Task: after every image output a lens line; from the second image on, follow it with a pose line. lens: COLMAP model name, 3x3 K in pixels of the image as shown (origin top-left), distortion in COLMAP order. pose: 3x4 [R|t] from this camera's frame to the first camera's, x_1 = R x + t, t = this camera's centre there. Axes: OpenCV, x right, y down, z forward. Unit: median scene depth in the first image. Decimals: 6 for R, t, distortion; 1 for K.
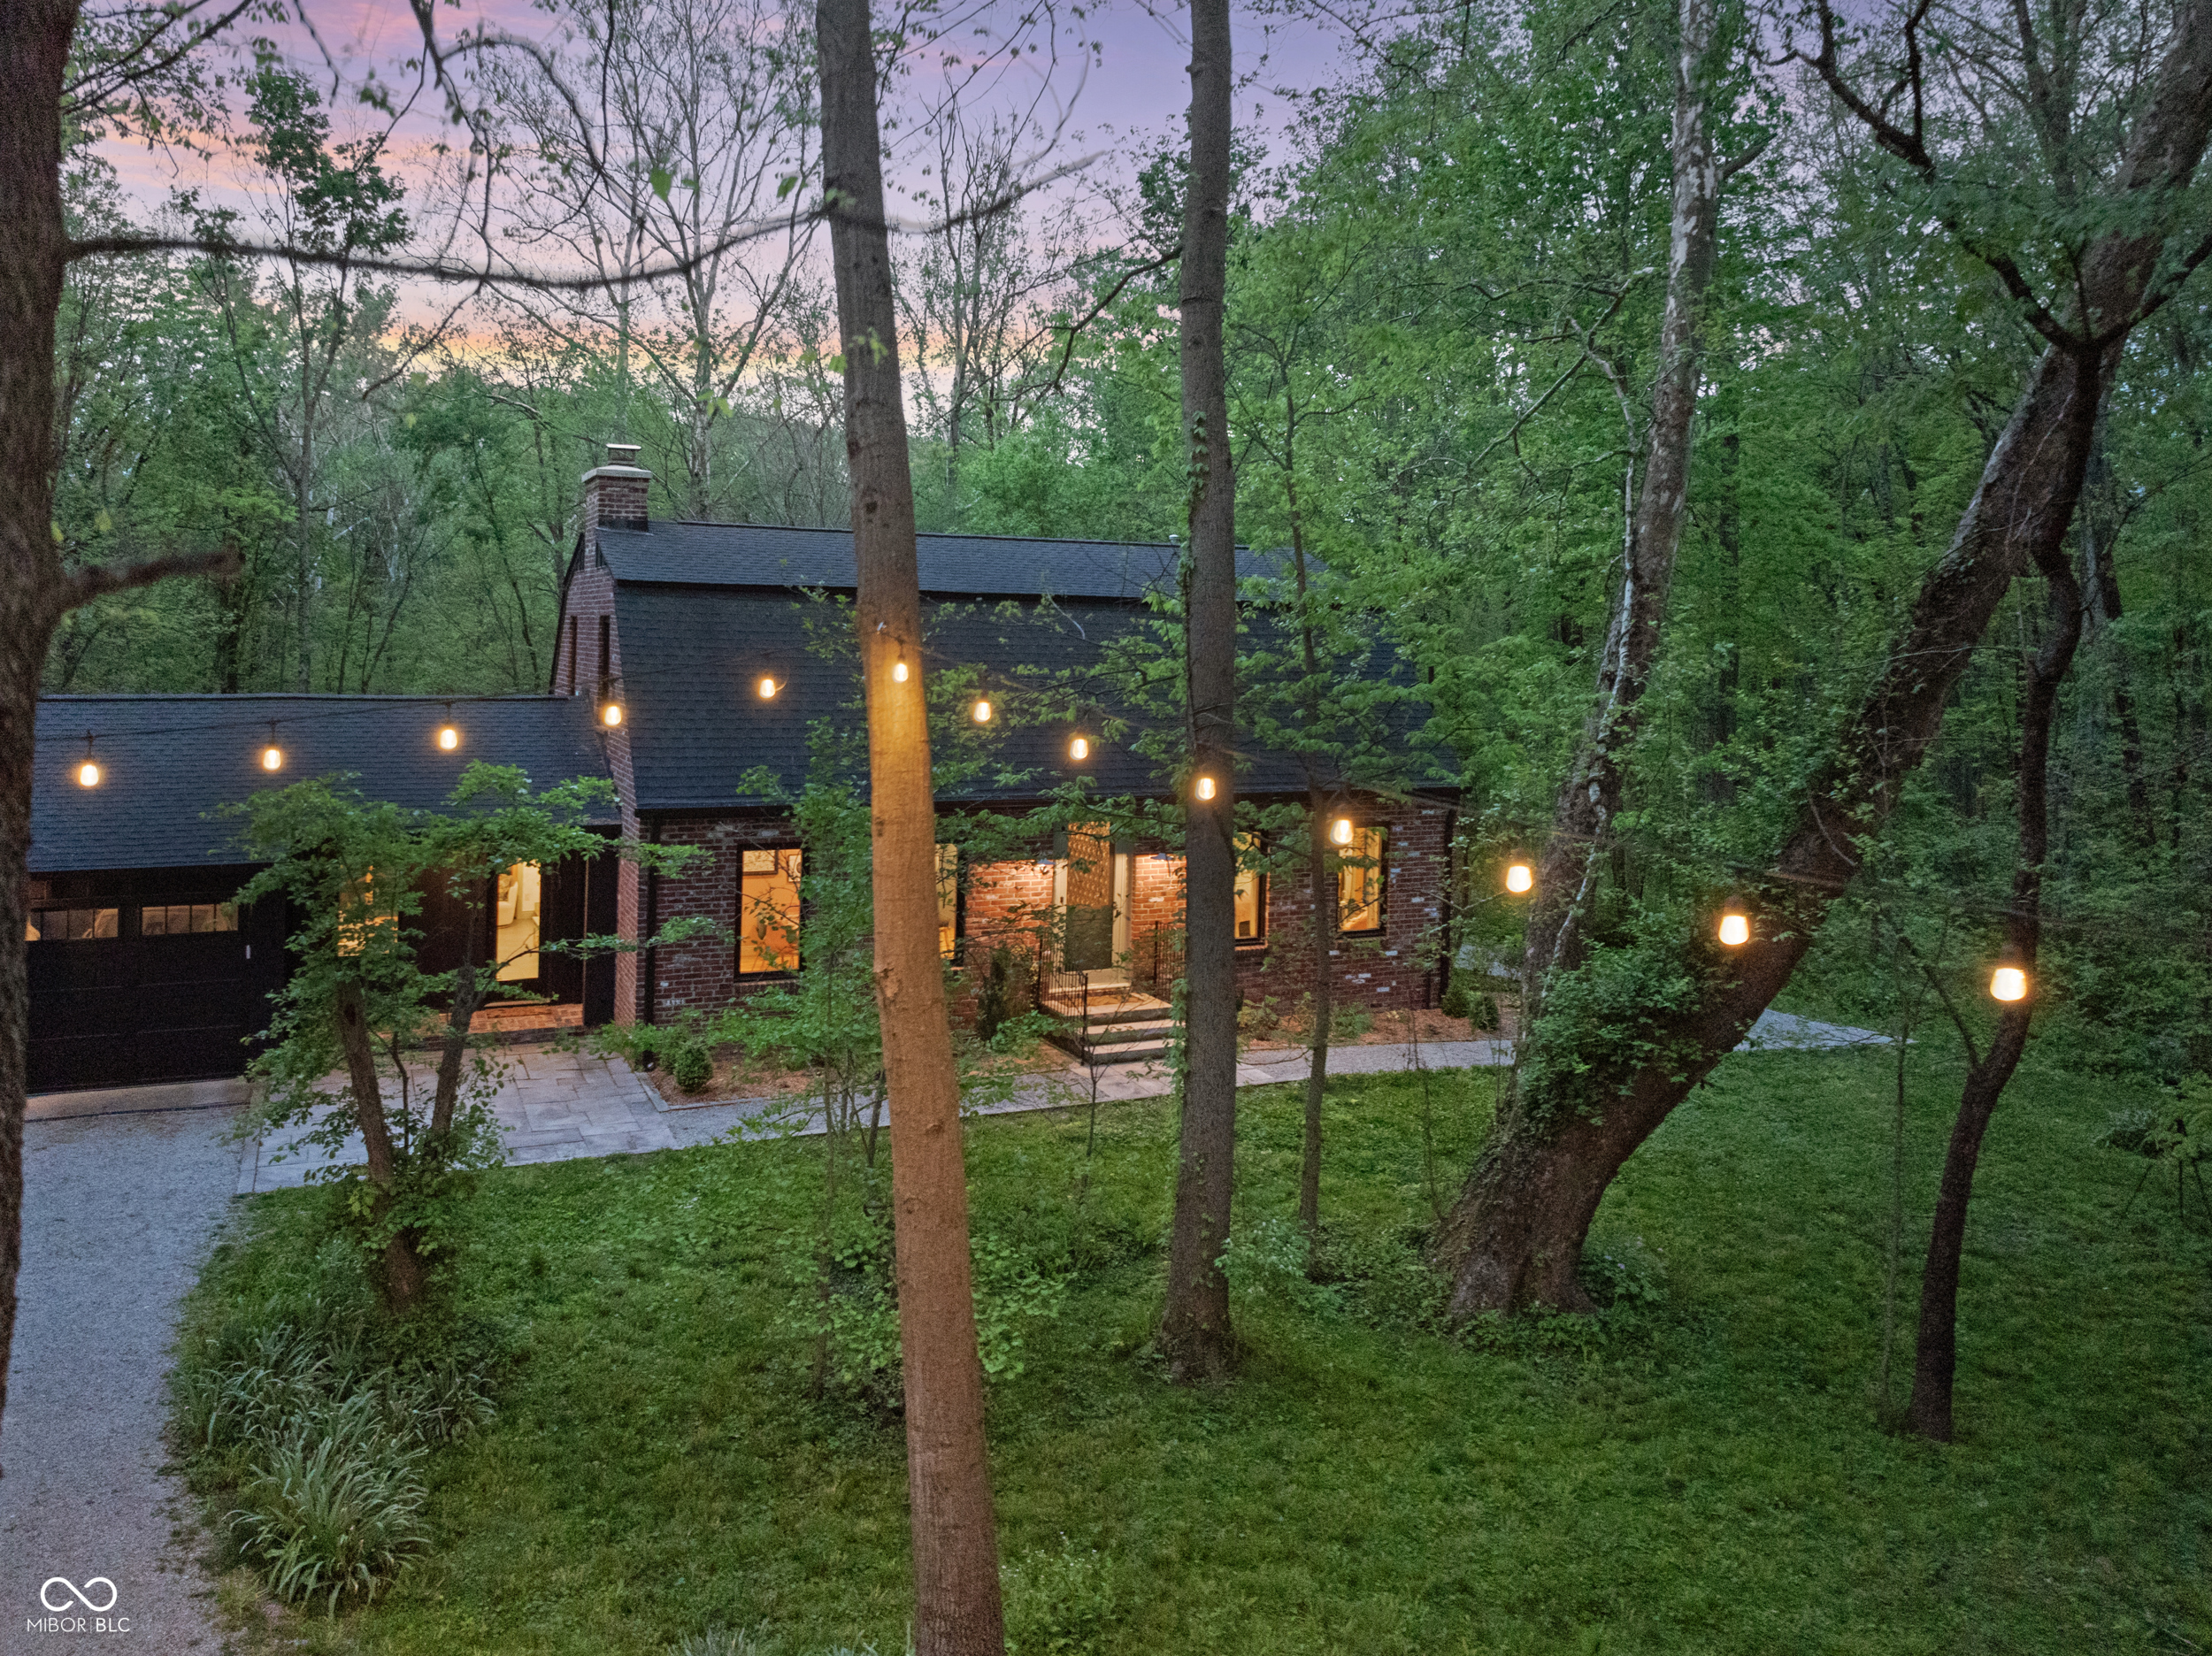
lens RADIAL K [[1567.9, 0, 1105.9], [0, 1567.9, 722.6], [0, 0, 1]] dist [-0.039654, -0.001379]
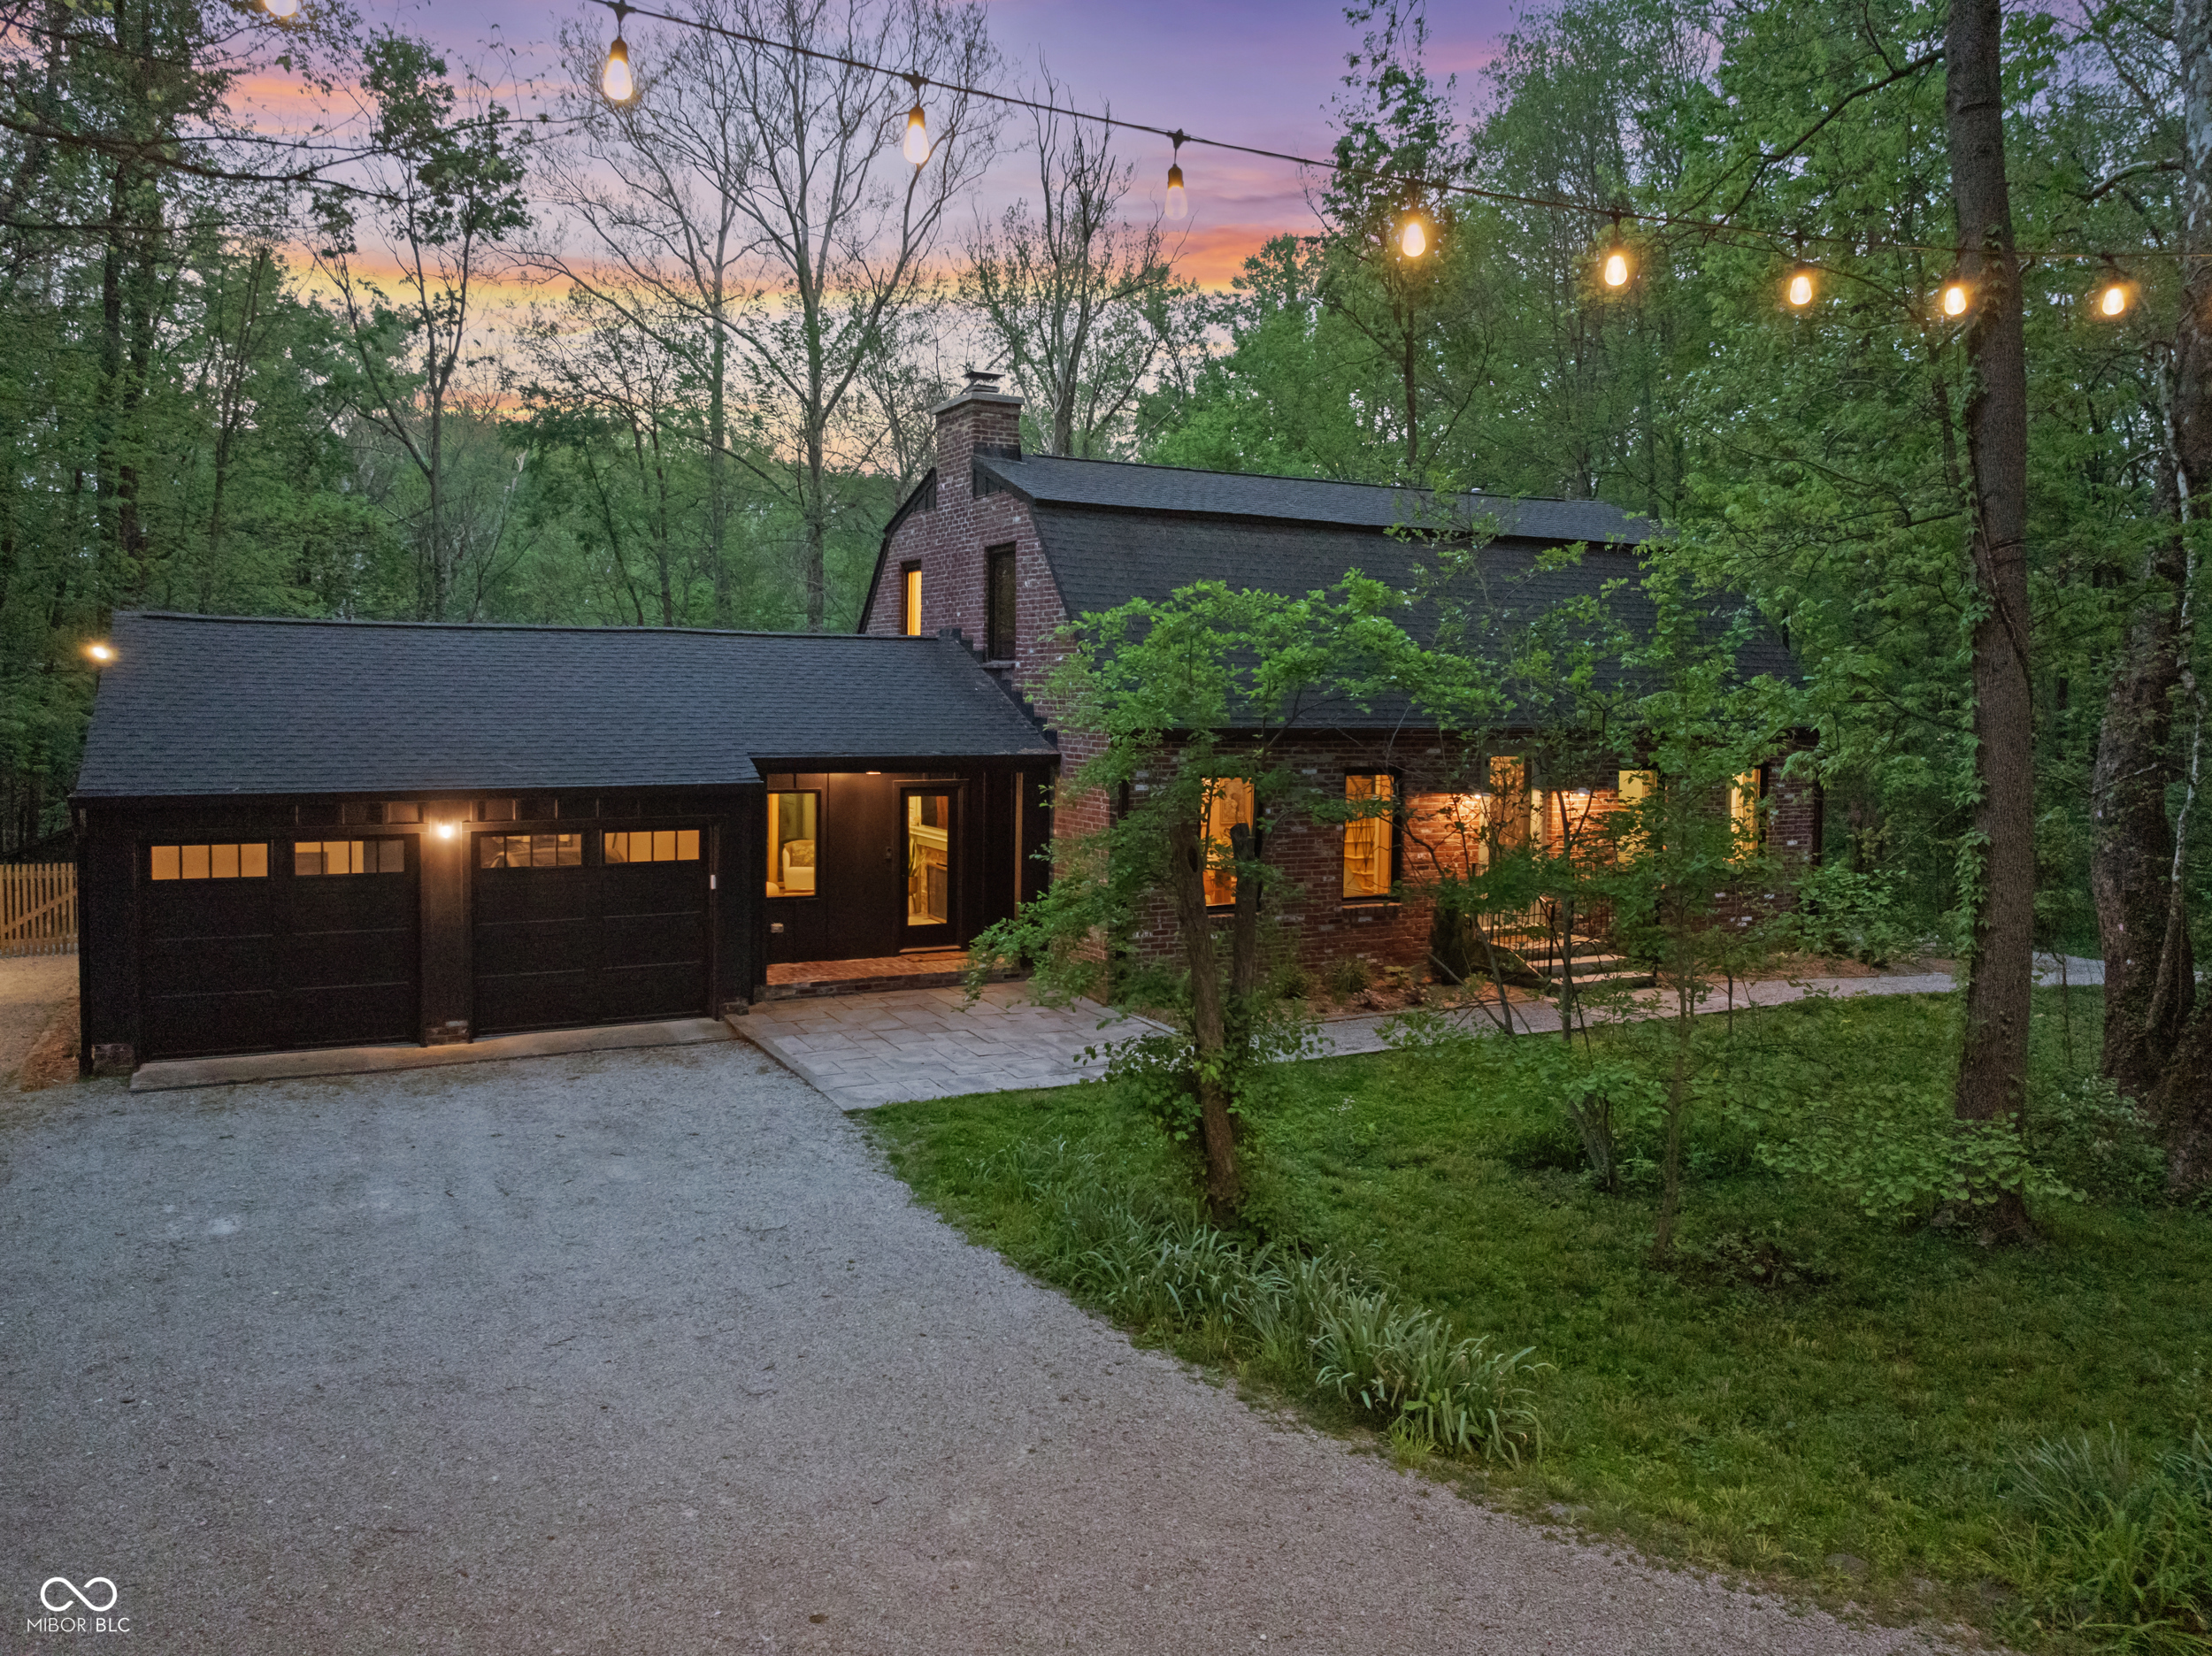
lens RADIAL K [[1545.7, 0, 1106.0], [0, 1545.7, 828.0], [0, 0, 1]] dist [-0.033898, -0.003301]
pose [[0.999074, -0.011817, 0.041375, -0.284939], [0.010371, 0.999334, 0.034996, 0.068909], [-0.041761, -0.034535, 0.998531, 0.054265]]
